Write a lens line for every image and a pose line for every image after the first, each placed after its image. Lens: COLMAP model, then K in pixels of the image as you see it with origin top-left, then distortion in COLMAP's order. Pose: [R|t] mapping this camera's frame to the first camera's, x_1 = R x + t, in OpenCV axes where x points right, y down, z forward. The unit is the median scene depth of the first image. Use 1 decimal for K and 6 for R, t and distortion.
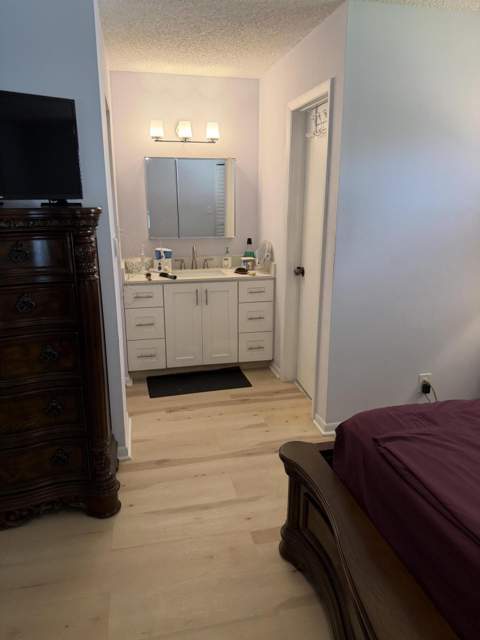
lens RADIAL K [[457.4, 0, 240.5], [0, 457.4, 315.7], [0, 0, 1]] dist [0.119360, -0.157843]
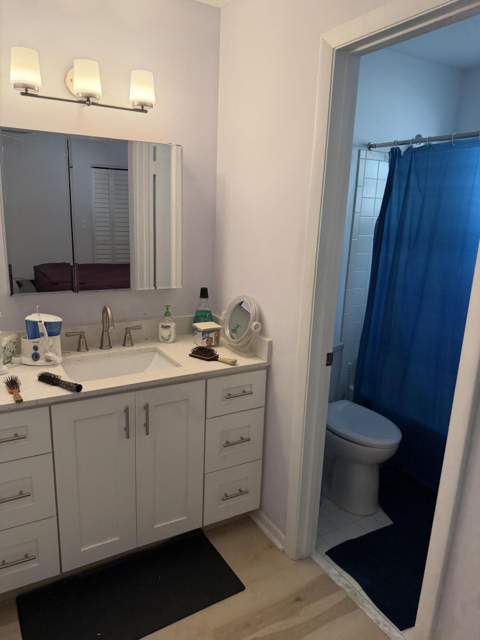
lens RADIAL K [[457.4, 0, 240.5], [0, 457.4, 315.7], [0, 0, 1]] dist [0.119360, -0.157843]
pose [[0.956804, -0.035637, 0.288542, -0.111343], [0.042701, 0.998922, -0.018222, -0.131081], [-0.287582, 0.029756, 0.957294, 0.474425]]
